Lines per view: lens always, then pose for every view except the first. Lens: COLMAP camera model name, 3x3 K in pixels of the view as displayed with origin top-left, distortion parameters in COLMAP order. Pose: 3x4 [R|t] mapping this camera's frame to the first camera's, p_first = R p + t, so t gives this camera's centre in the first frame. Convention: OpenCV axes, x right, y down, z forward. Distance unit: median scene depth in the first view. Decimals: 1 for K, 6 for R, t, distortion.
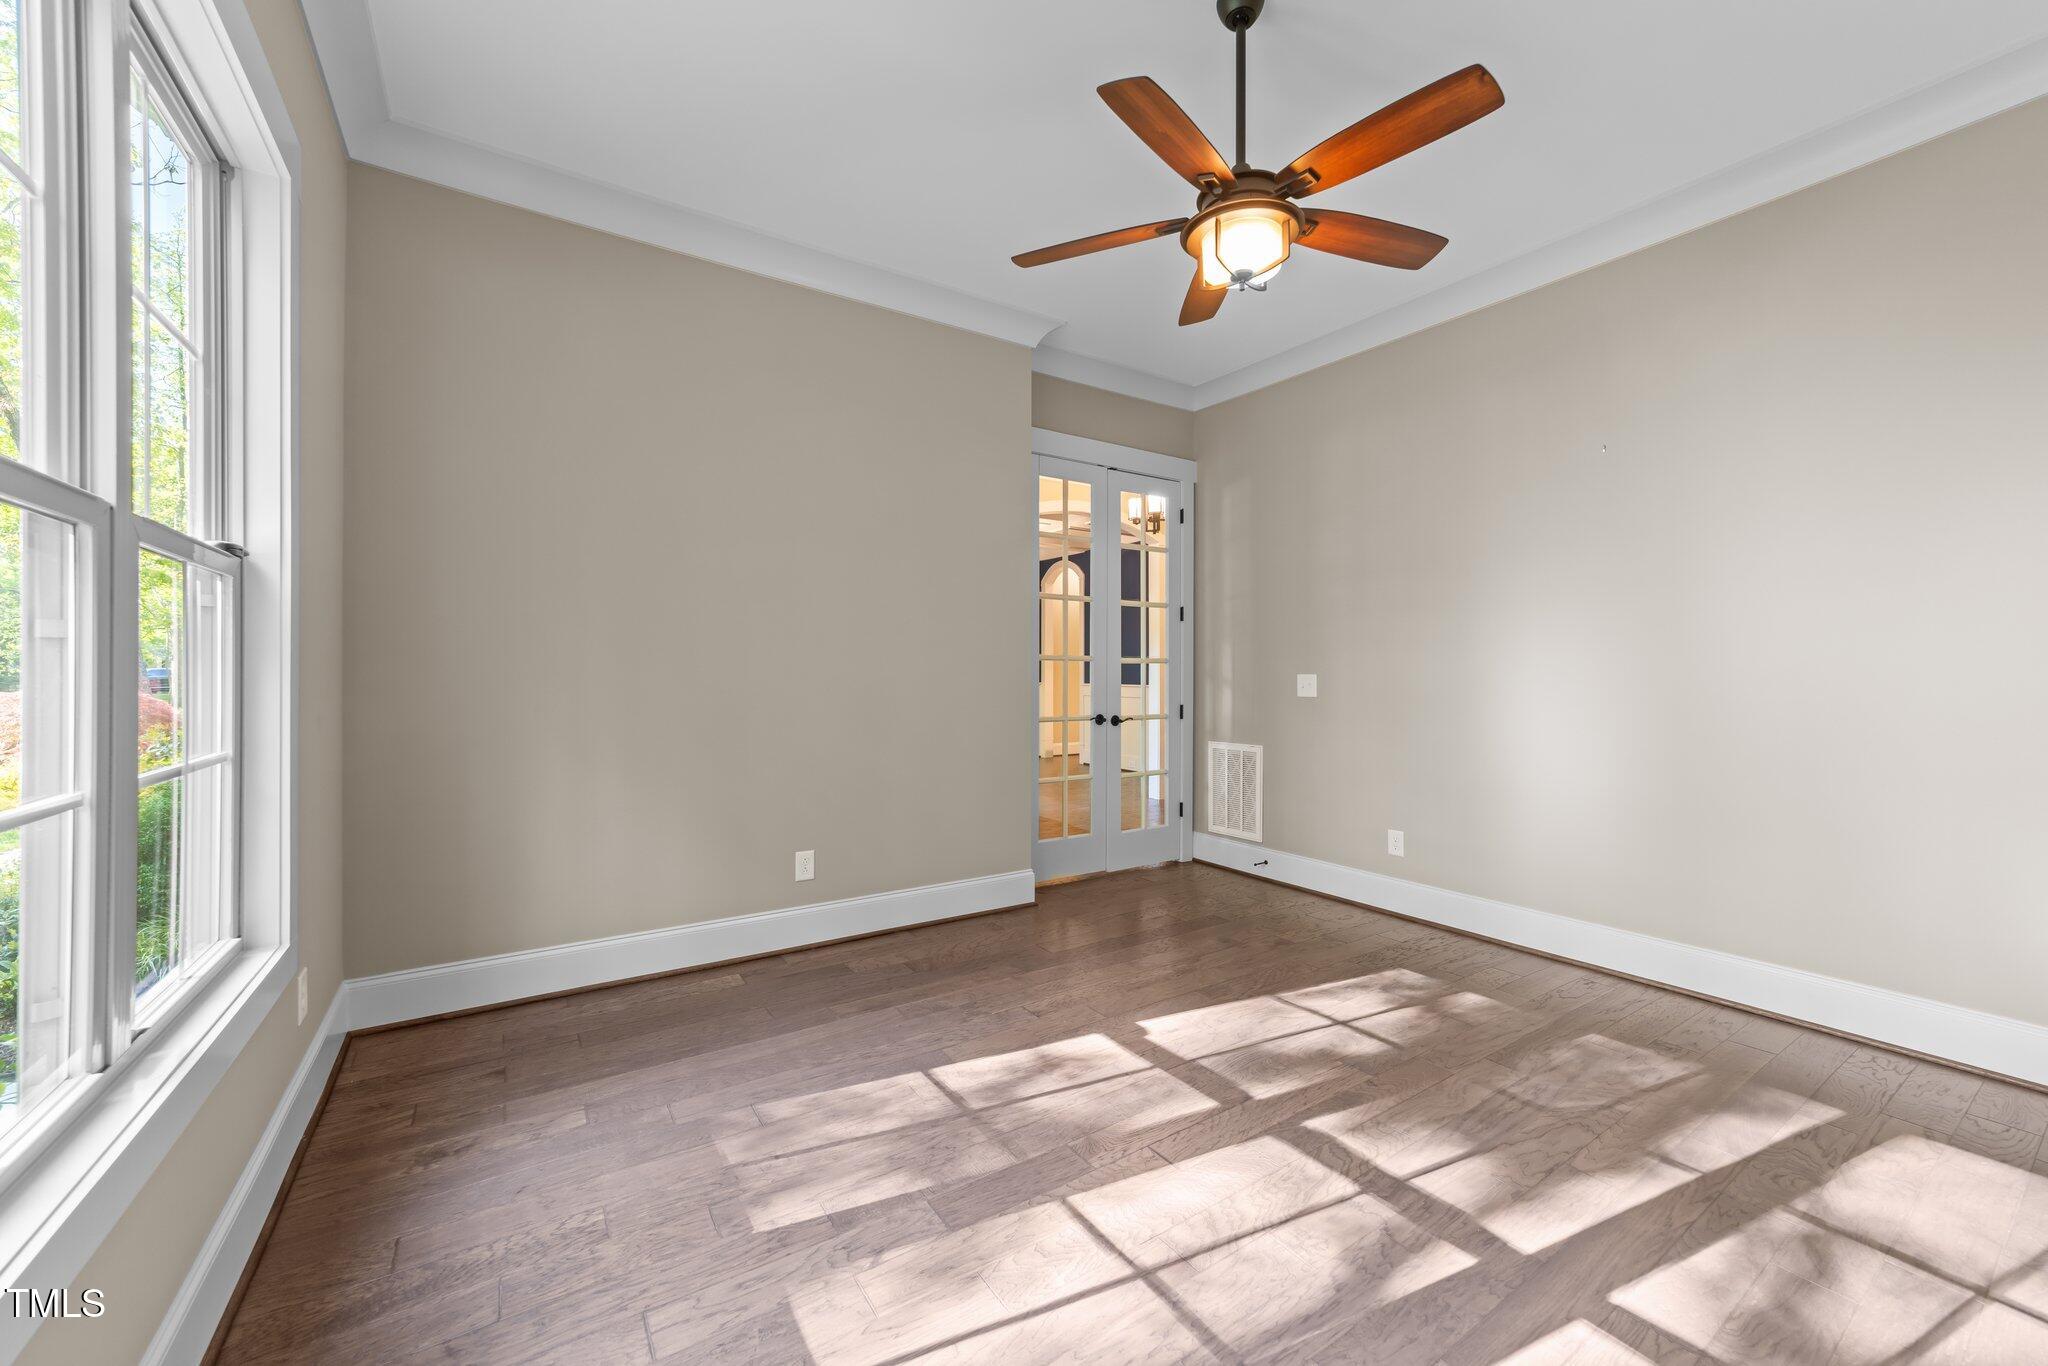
lens RADIAL K [[784.8, 0, 1024.0], [0, 784.8, 683.0], [0, 0, 1]] dist [0.000352, 0.000004]
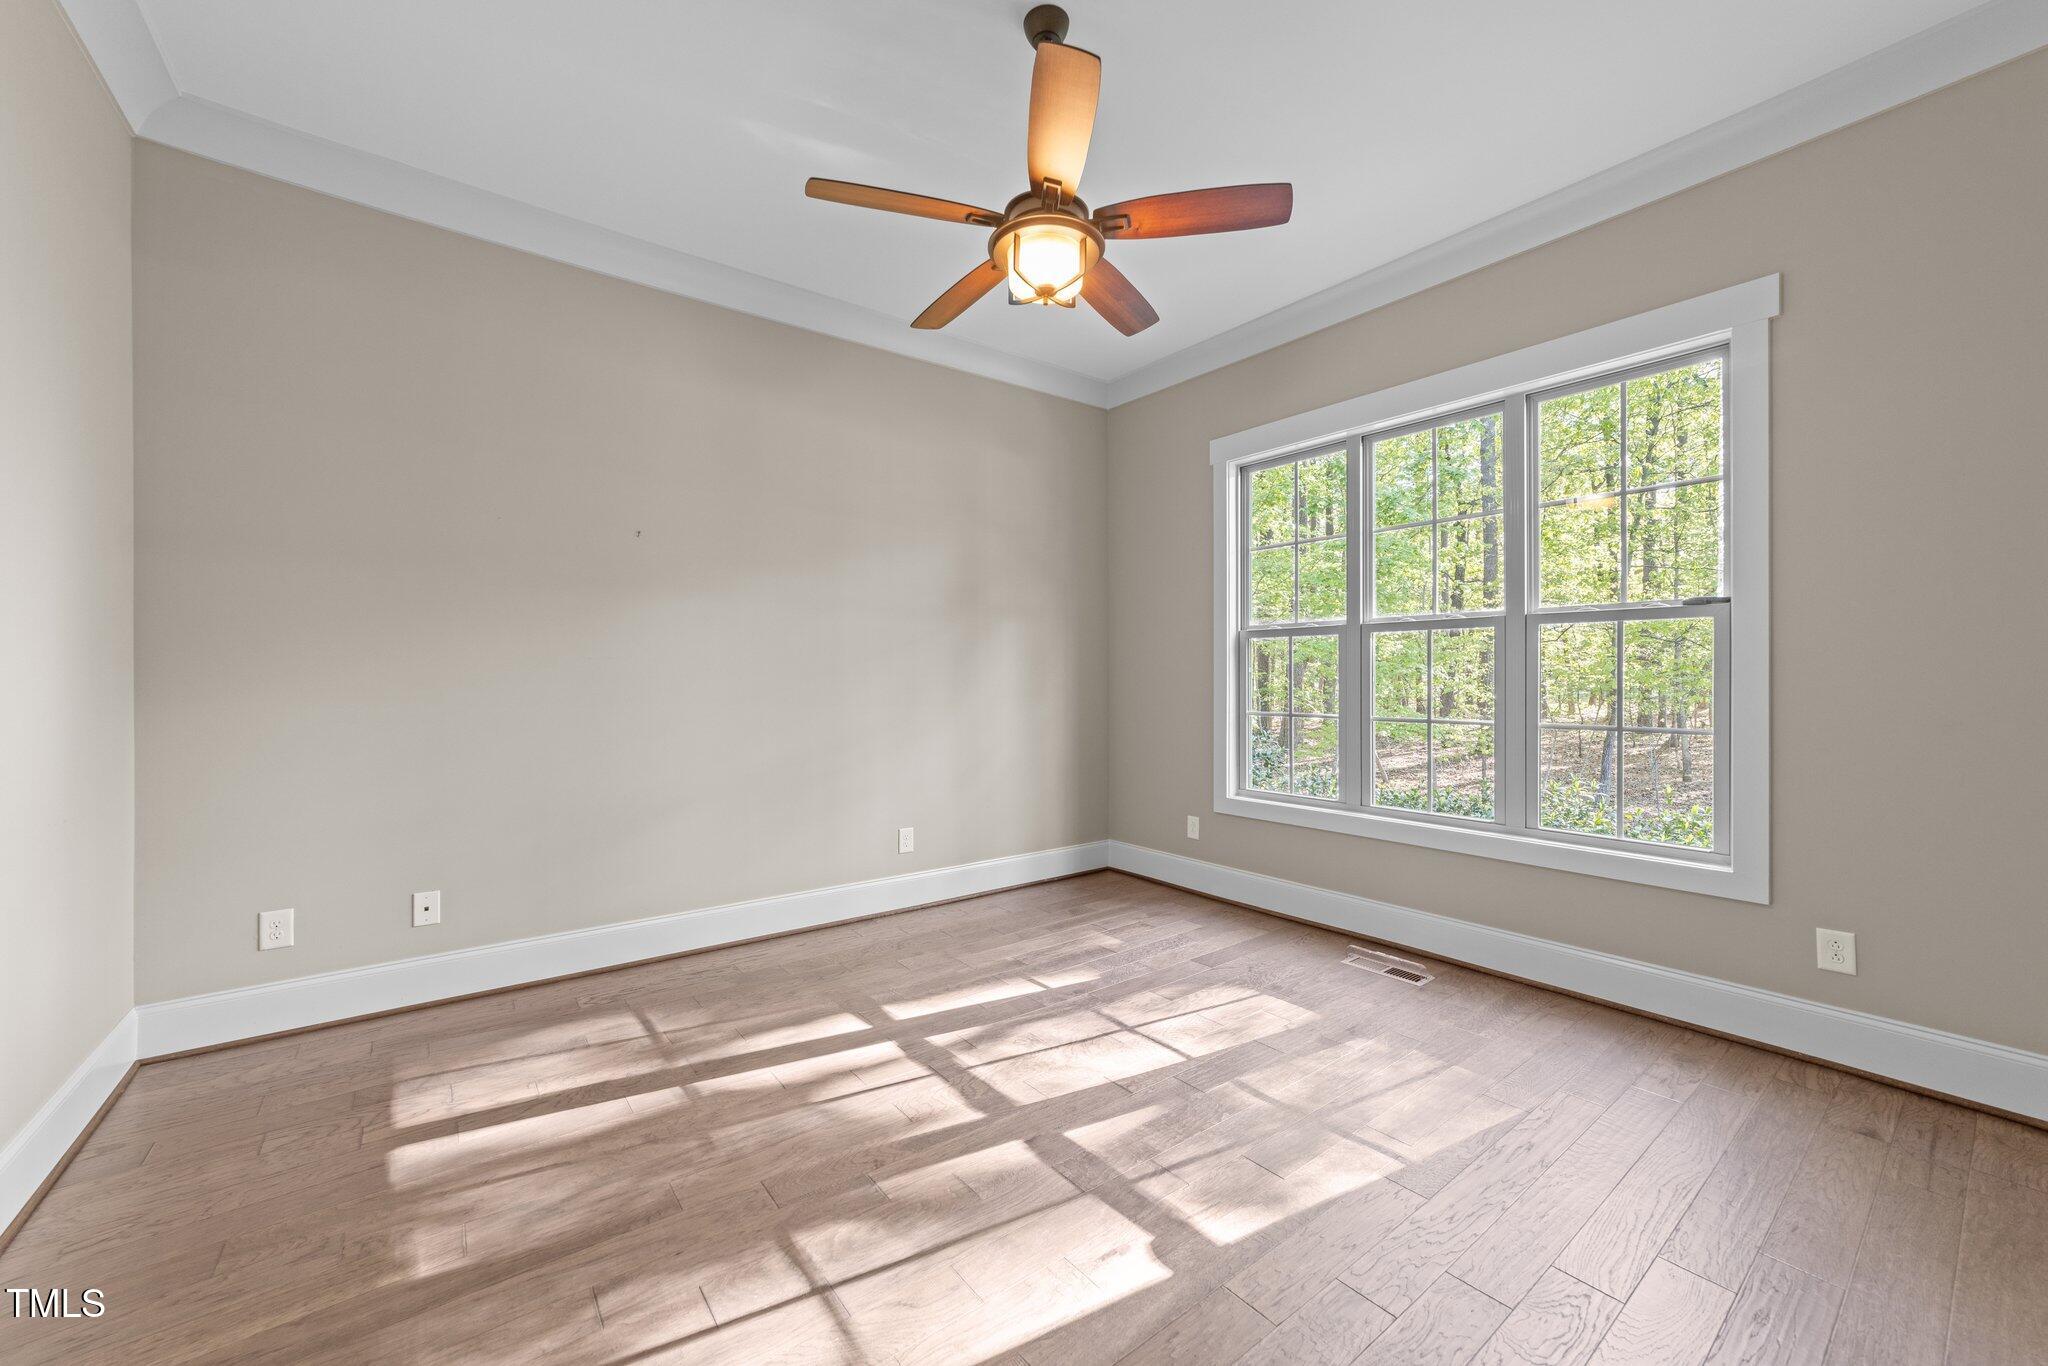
lens RADIAL K [[784.8, 0, 1024.0], [0, 784.8, 683.0], [0, 0, 1]] dist [0.000352, 0.000004]
pose [[-0.997014, 0.000504, -0.077216, 0.400732], [-0.000867, 0.999843, 0.017721, -0.024888], [0.077212, 0.017735, -0.996857, 2.104274]]
